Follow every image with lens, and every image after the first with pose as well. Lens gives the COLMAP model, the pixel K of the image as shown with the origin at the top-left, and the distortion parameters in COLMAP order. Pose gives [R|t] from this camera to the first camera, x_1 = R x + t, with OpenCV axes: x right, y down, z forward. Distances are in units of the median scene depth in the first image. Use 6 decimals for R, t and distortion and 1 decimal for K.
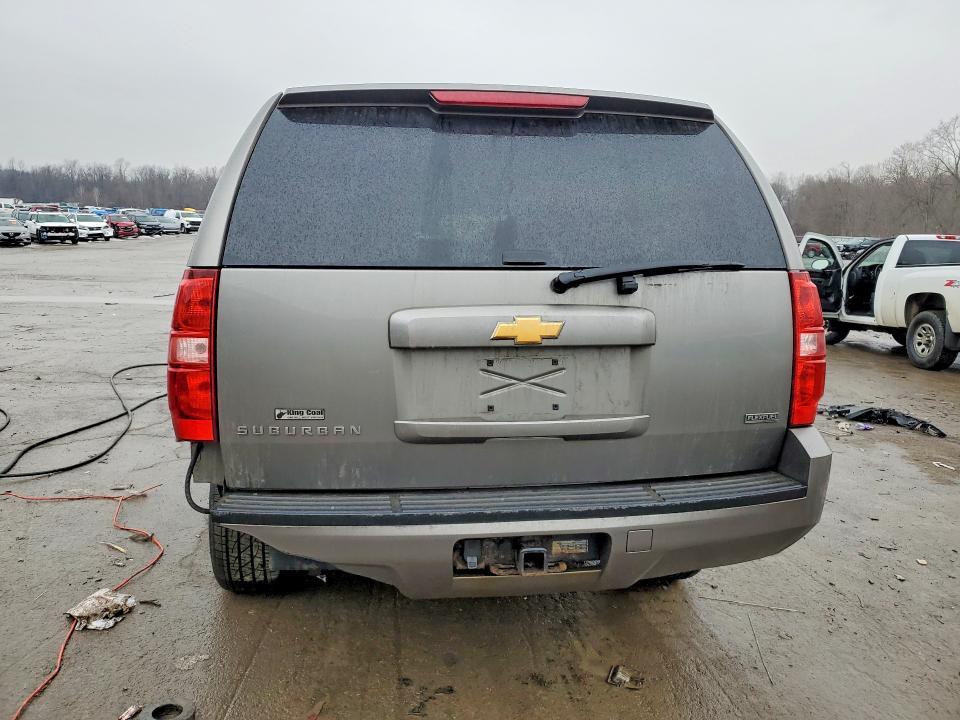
lens RADIAL K [[765.5, 0, 473.6], [0, 765.5, 353.9], [0, 0, 1]] dist [0.014198, 0.004143]
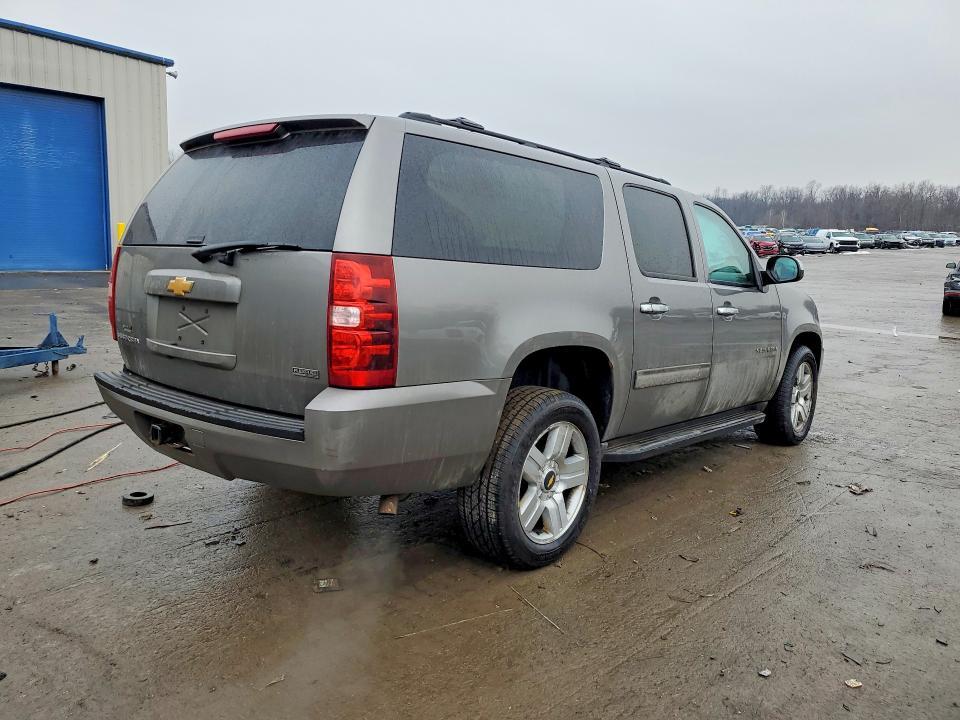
lens RADIAL K [[765.5, 0, 471.0], [0, 765.5, 363.8], [0, 0, 1]] dist [0.014198, 0.004143]
pose [[0.644541, 0.114227, -0.755989, 1.256836], [-0.125815, 0.991143, 0.042490, -0.012847], [0.754147, 0.067728, 0.653204, 0.349767]]
